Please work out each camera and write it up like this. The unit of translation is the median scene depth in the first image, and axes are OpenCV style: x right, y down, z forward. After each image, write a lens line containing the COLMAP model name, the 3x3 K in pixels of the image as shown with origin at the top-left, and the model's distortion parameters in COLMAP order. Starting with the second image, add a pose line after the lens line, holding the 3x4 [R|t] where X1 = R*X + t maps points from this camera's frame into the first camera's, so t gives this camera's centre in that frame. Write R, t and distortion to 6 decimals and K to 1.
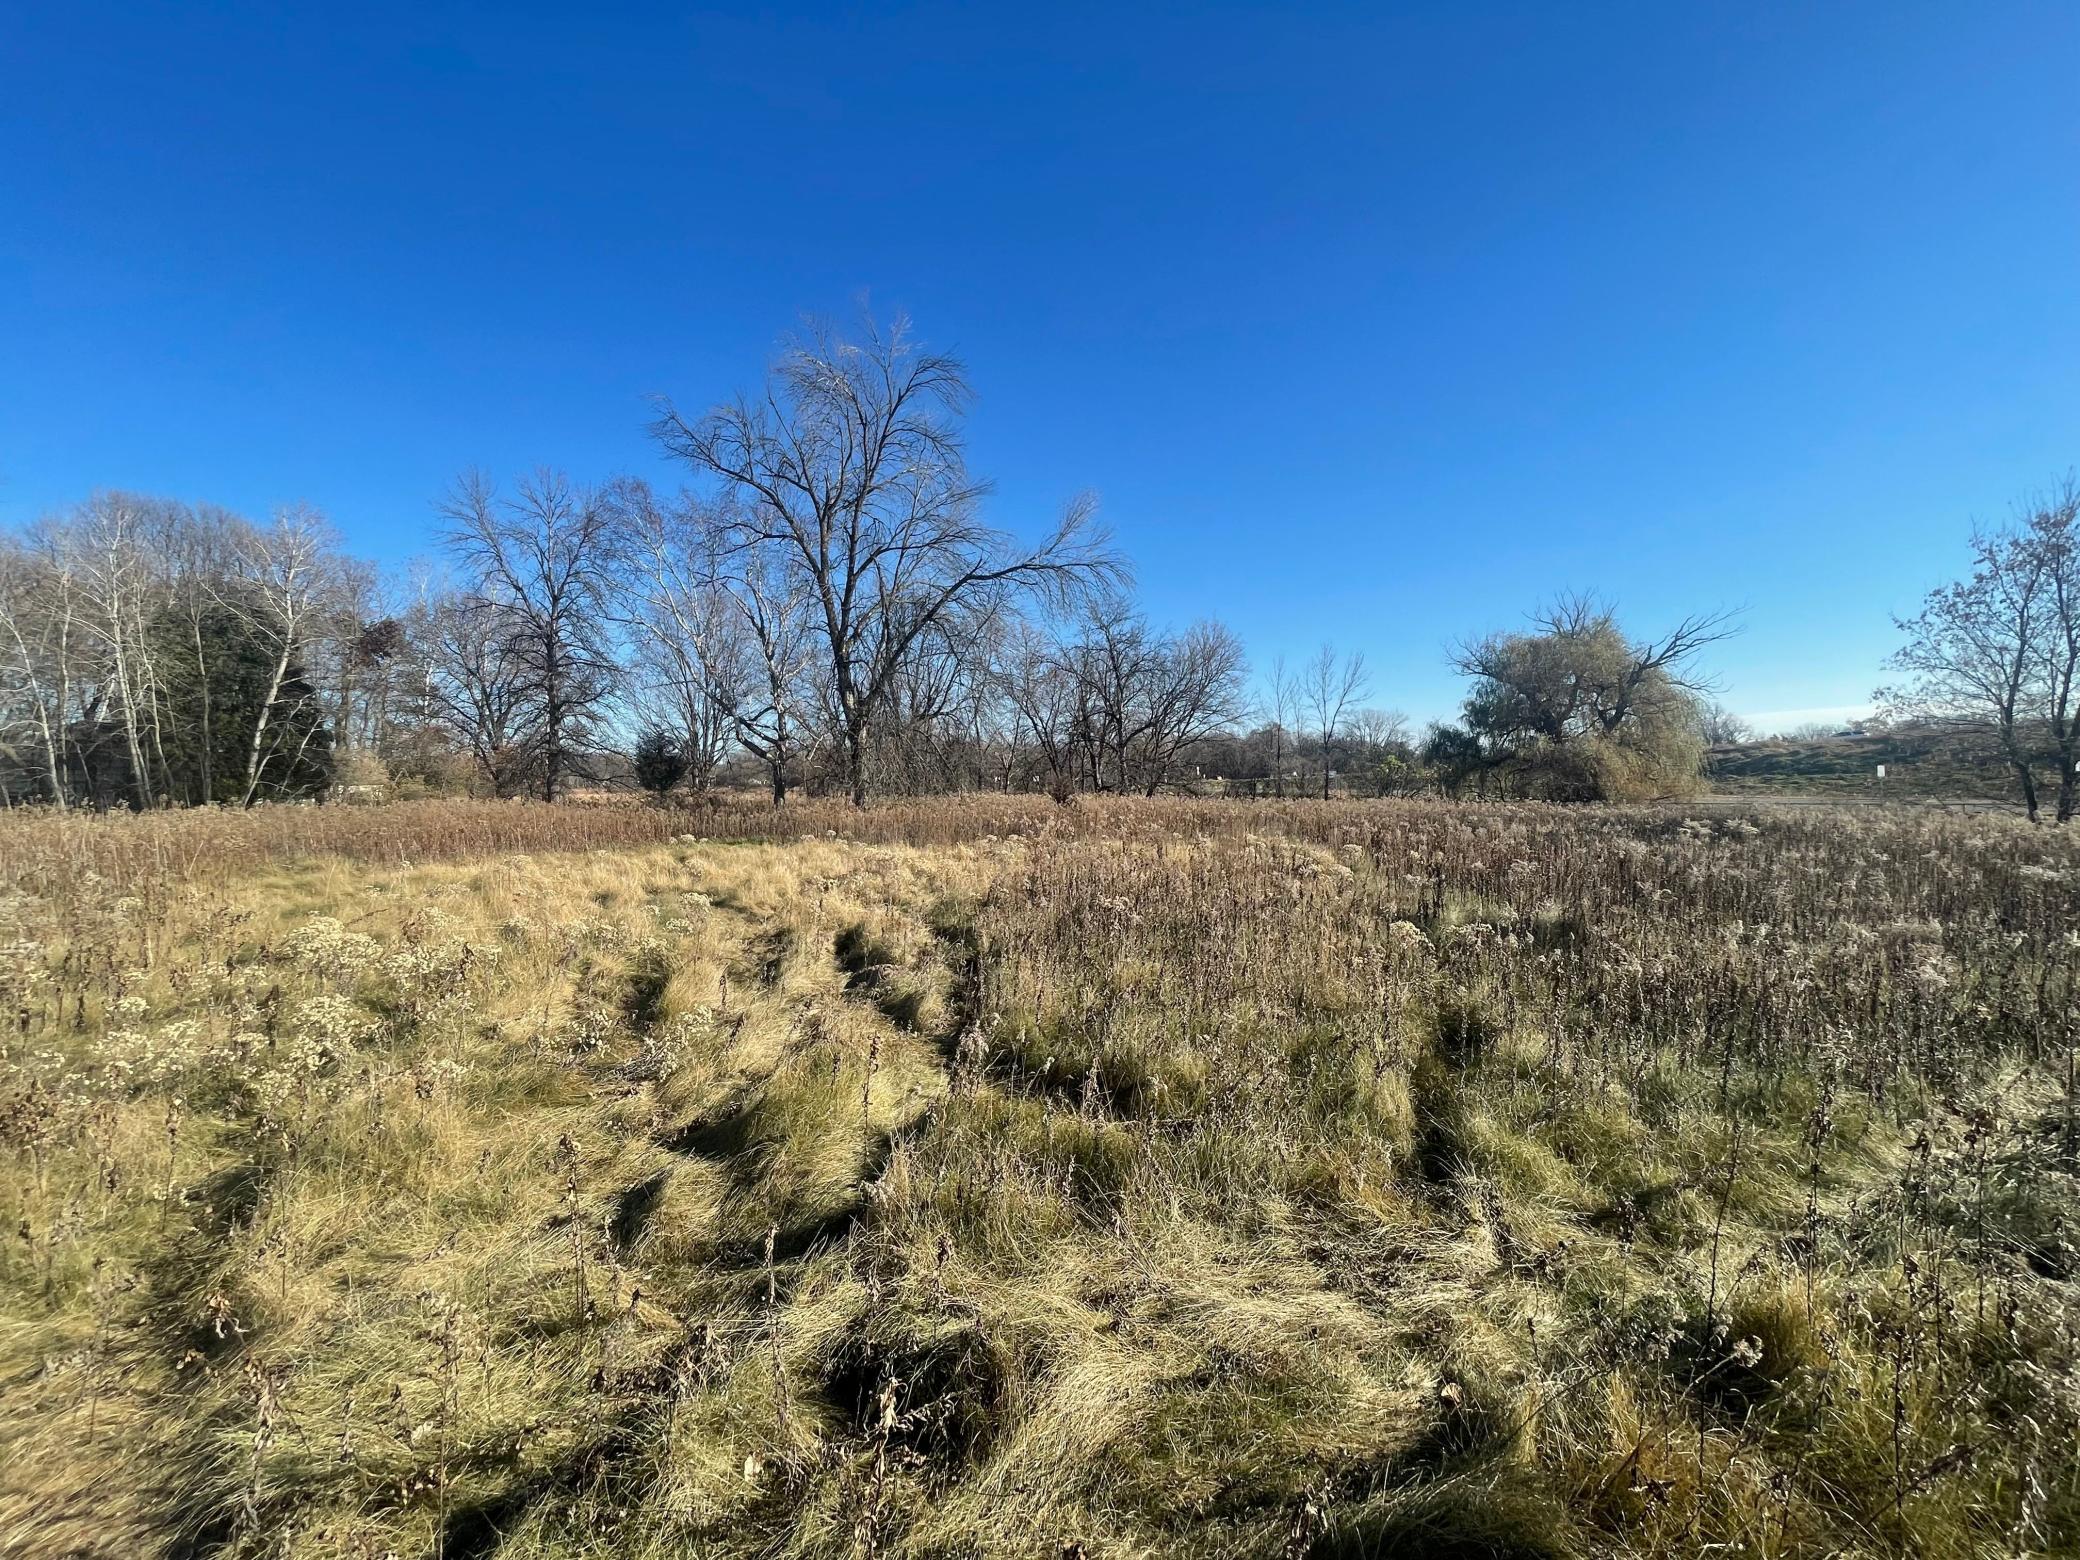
lens RADIAL K [[838.2, 0, 1042.0], [0, 838.2, 778.1], [0, 0, 1]] dist [-0.002279, -0.000538]
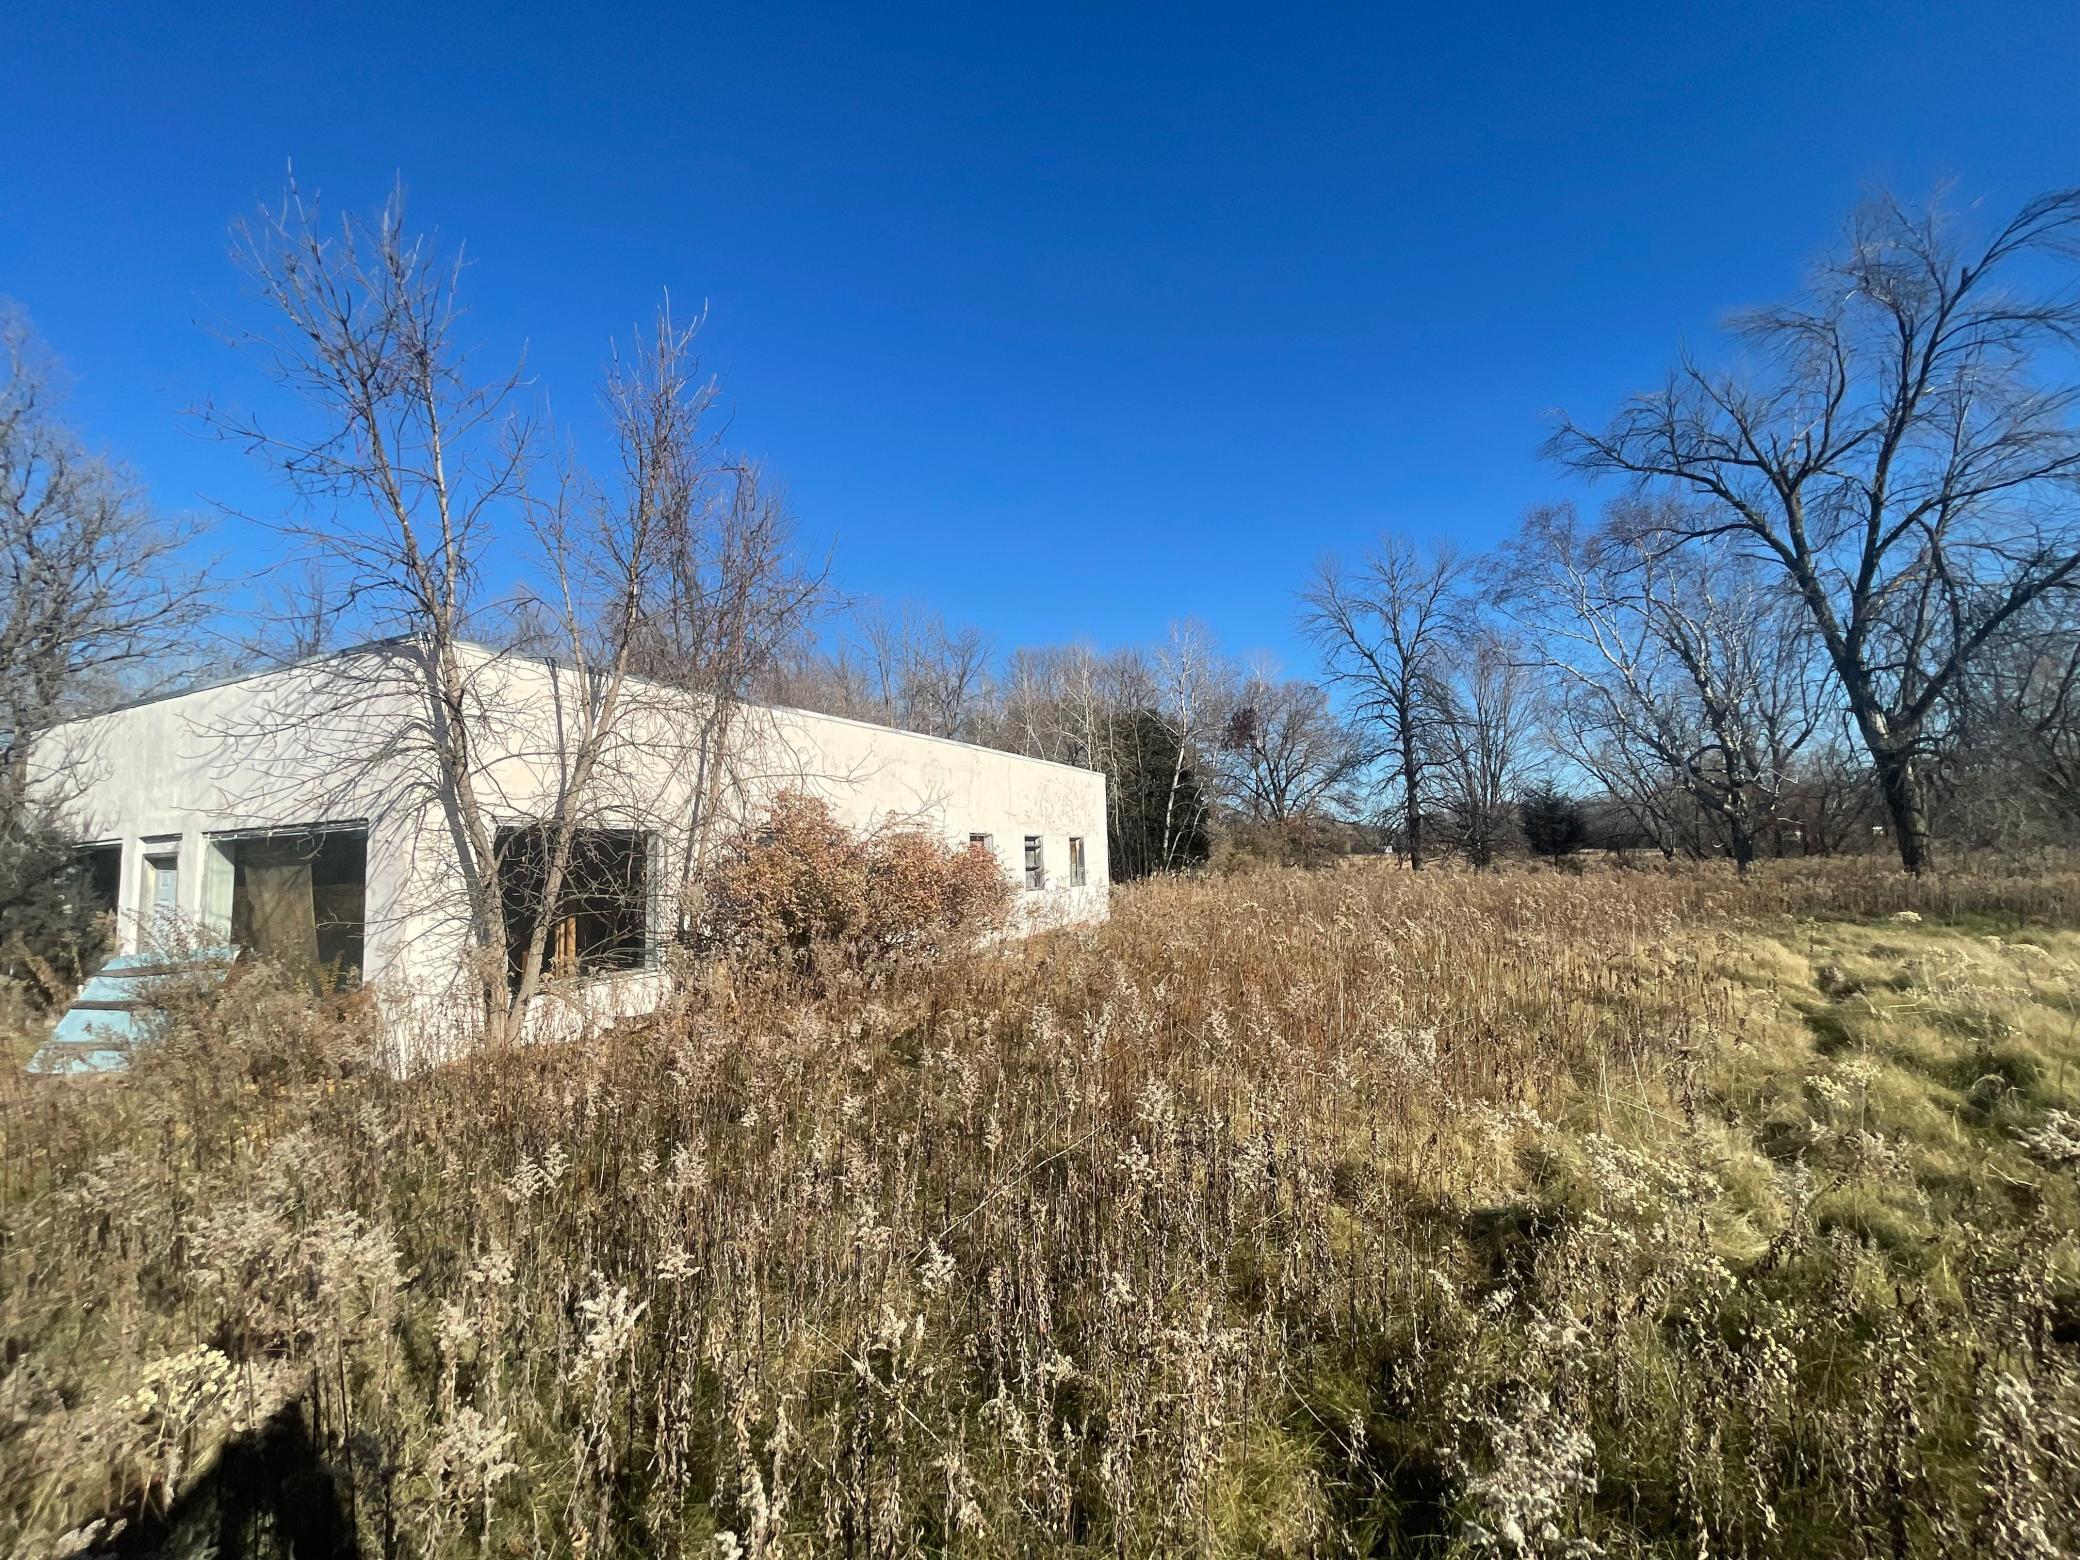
lens RADIAL K [[858.5, 0, 1040.0], [0, 858.5, 780.0], [0, 0, 1]] dist [-0.004571, -0.000669]
pose [[0.733972, -0.079729, -0.674484, -0.909789], [0.028965, 0.995857, -0.086199, -0.005260], [0.678562, 0.043731, 0.733240, -0.070507]]
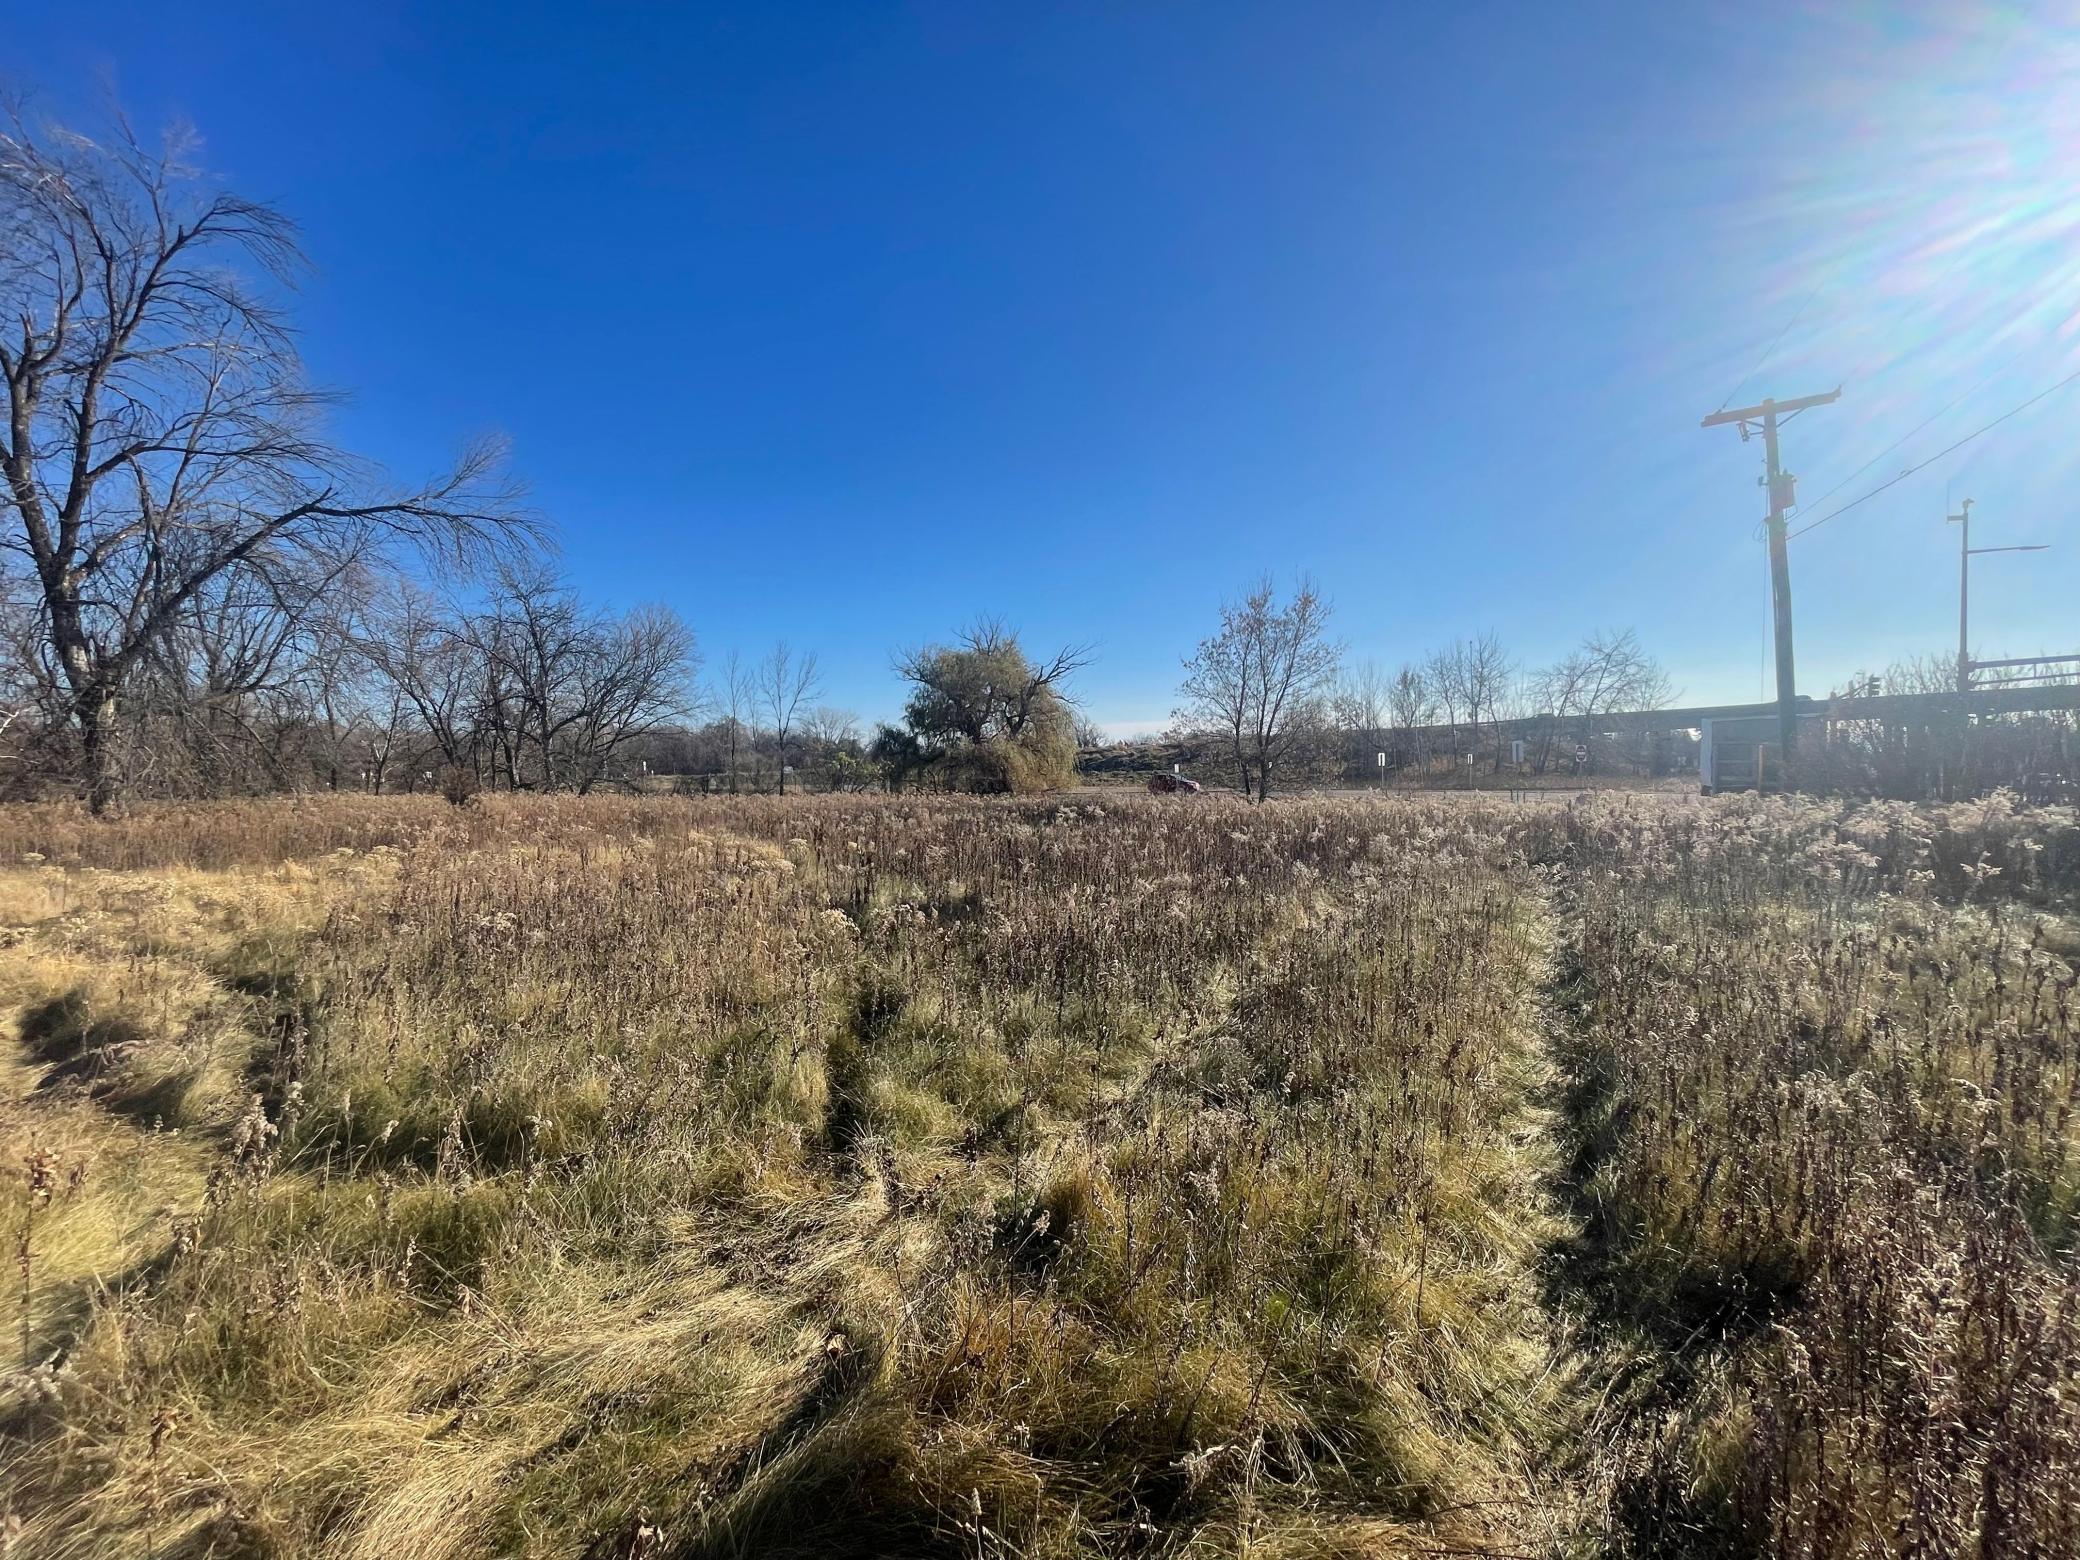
lens RADIAL K [[838.6, 0, 1042.8], [0, 838.6, 777.8], [0, 0, 1]] dist [-0.002624, -0.000372]
pose [[0.809838, -0.003492, 0.586643, 0.016320], [0.000741, 0.999988, 0.004929, 0.000100], [-0.586653, -0.003557, 0.809831, -0.005722]]
